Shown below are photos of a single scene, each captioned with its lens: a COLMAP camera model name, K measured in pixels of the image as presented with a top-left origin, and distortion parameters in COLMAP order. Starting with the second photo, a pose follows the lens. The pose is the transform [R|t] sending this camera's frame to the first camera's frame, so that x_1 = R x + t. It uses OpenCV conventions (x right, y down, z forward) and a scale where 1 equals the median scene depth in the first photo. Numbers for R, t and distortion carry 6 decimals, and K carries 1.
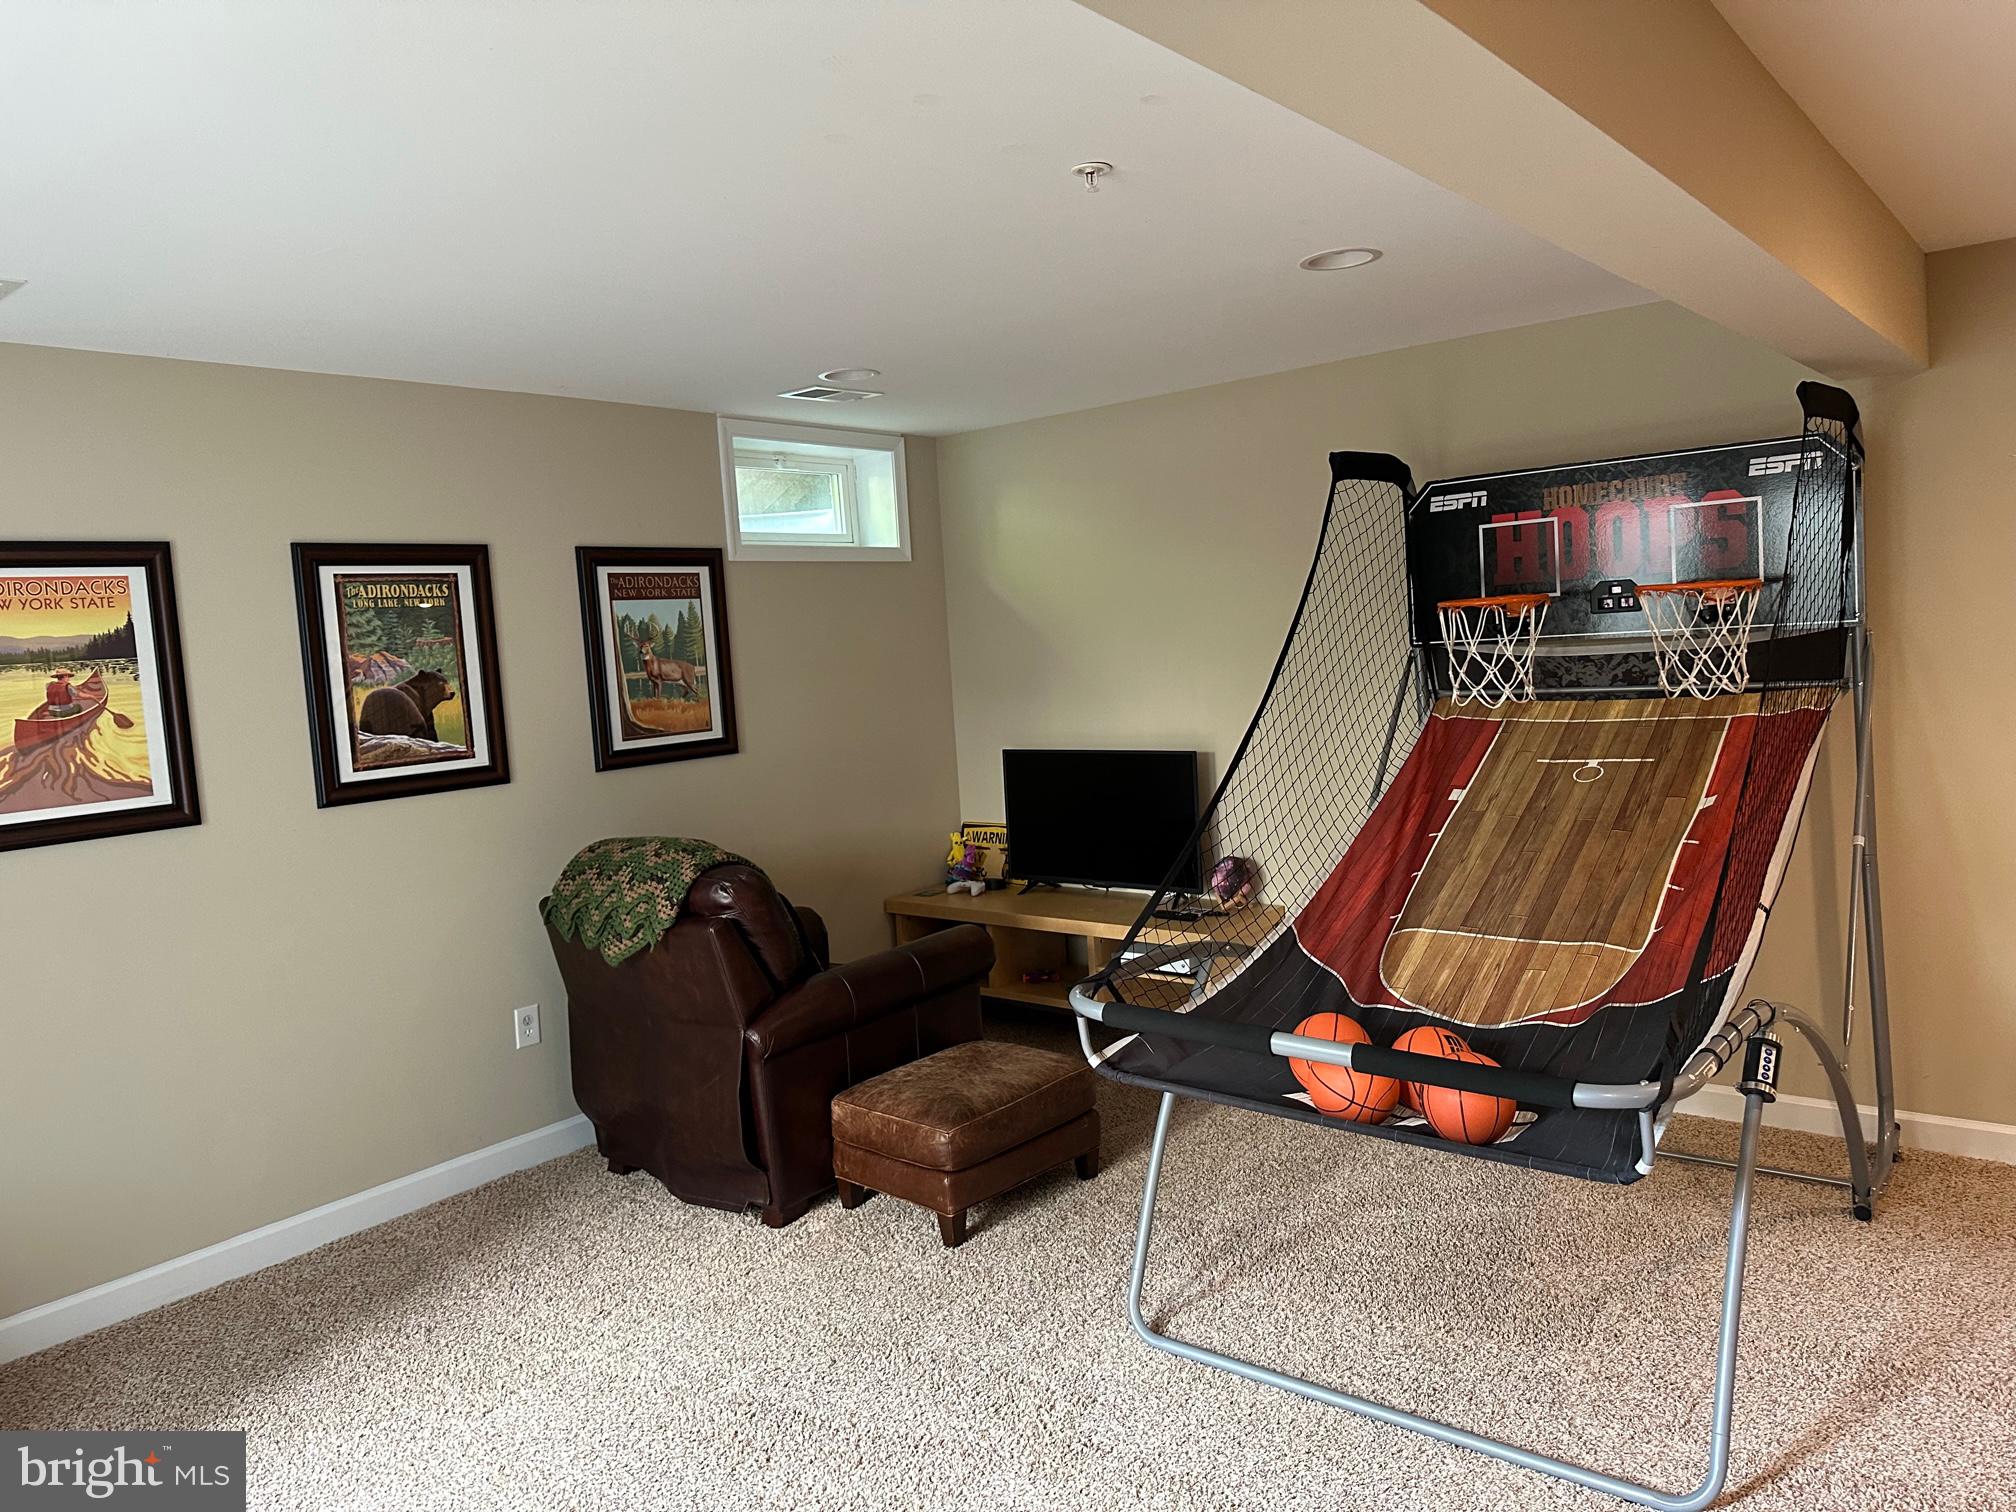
lens RADIAL K [[1420.5, 0, 1008.2], [0, 1420.5, 756.7], [0, 0, 1]] dist [0.054996, -0.059593]
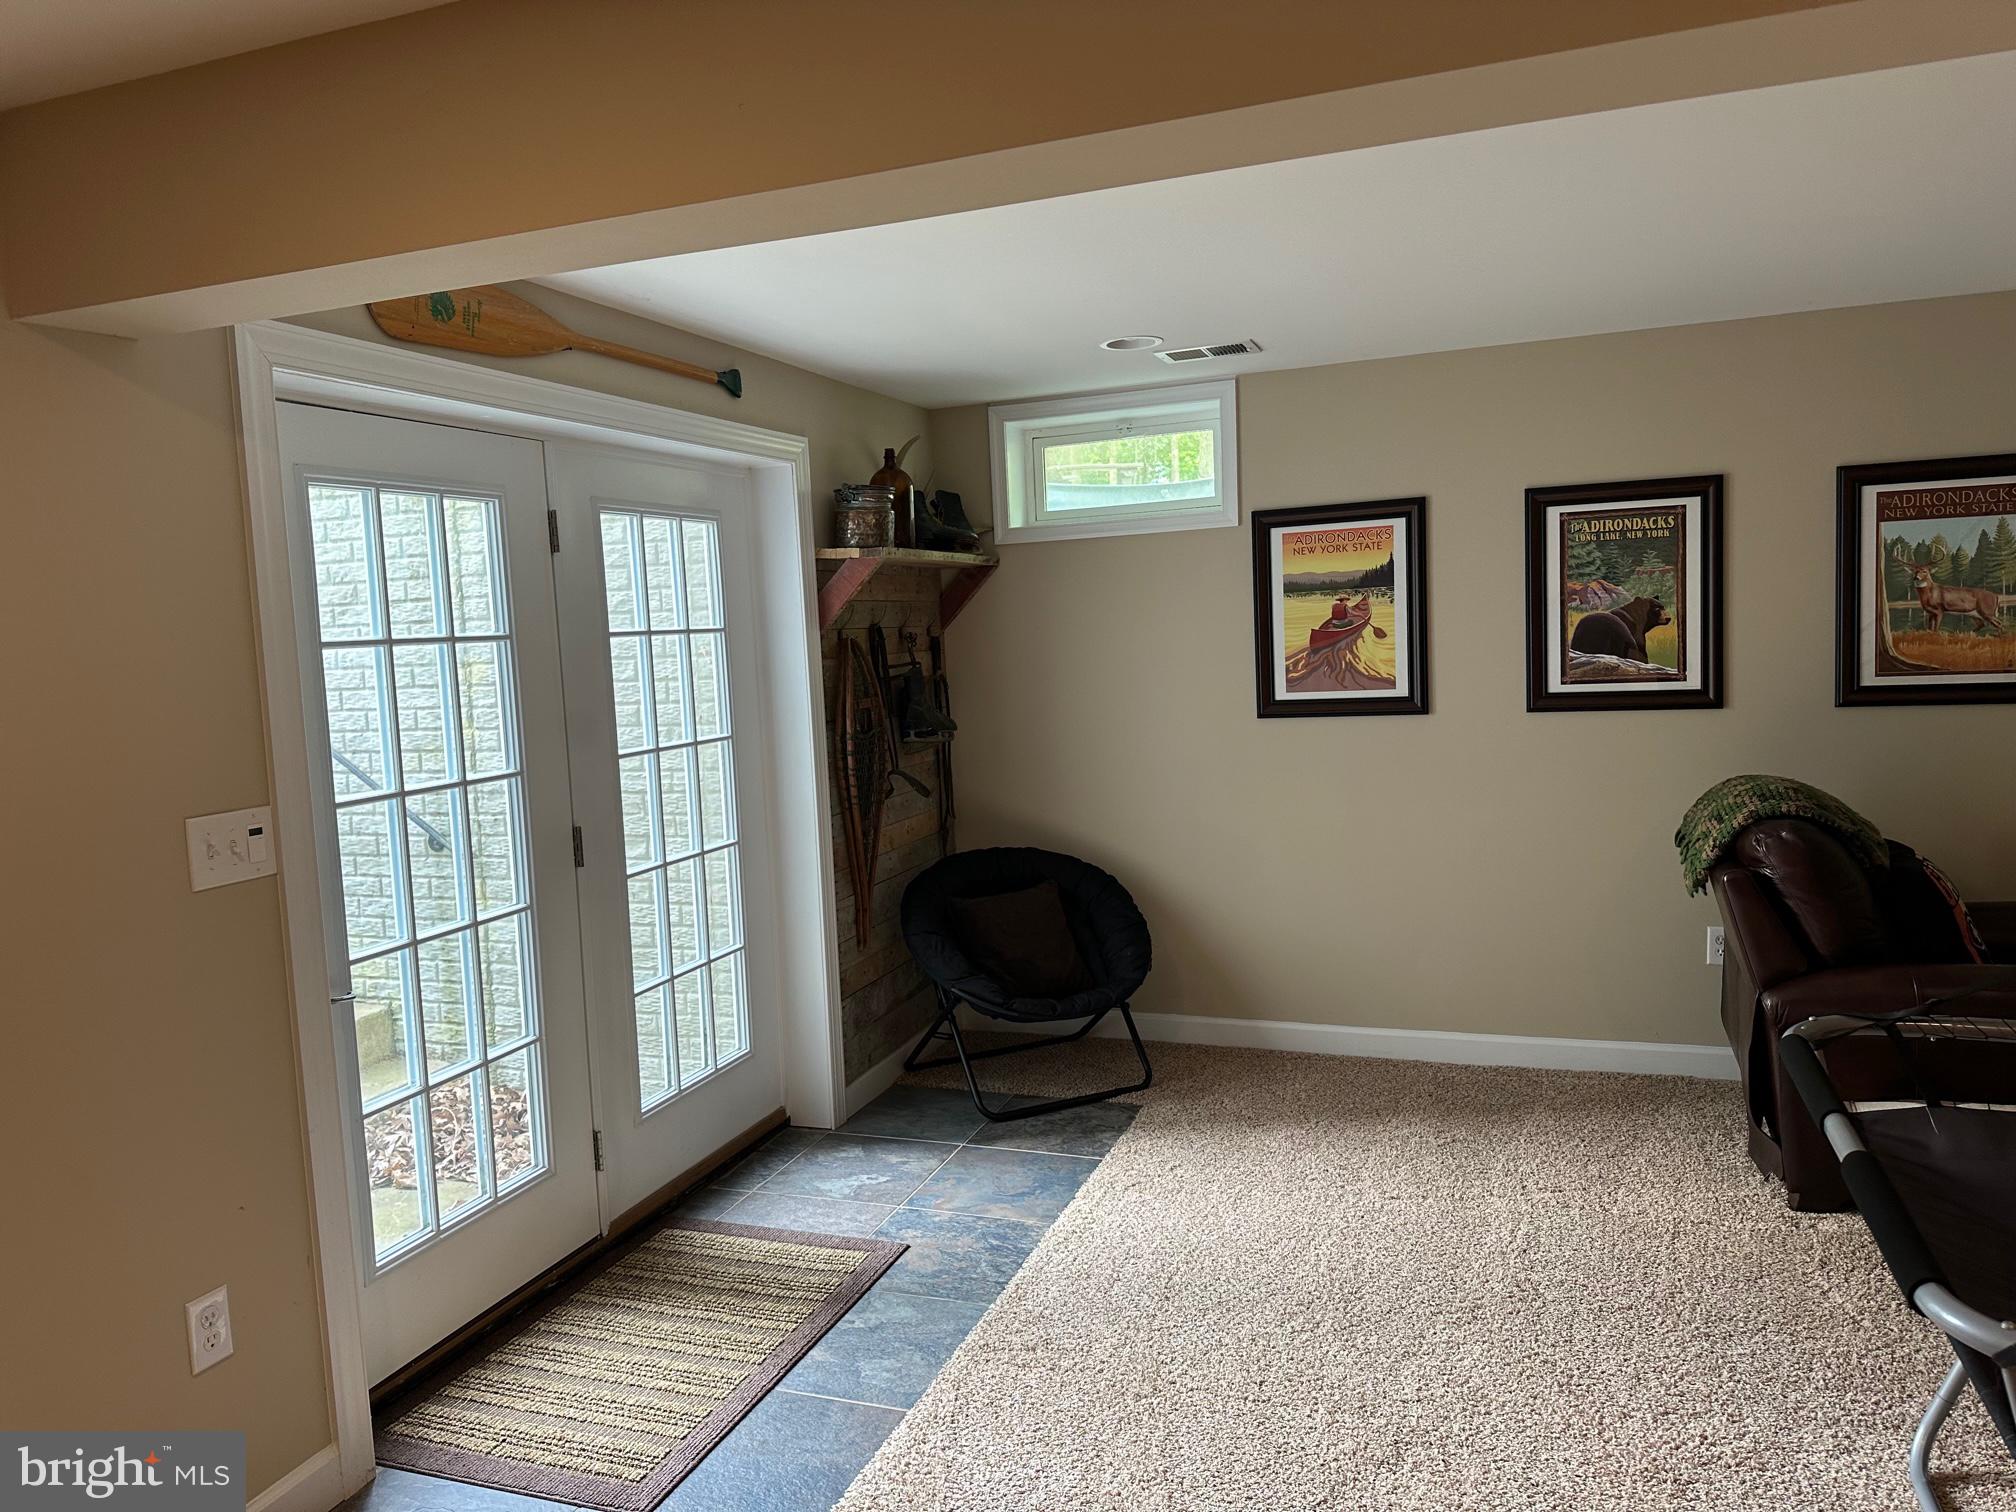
lens RADIAL K [[1420.5, 0, 1001.4], [0, 1420.5, 761.4], [0, 0, 1]] dist [0.054996, -0.059593]
pose [[0.314841, 0.137360, -0.939153, 0.198818], [-0.057303, 0.990419, 0.125648, -0.018826], [0.947413, 0.014257, 0.319695, 0.079453]]
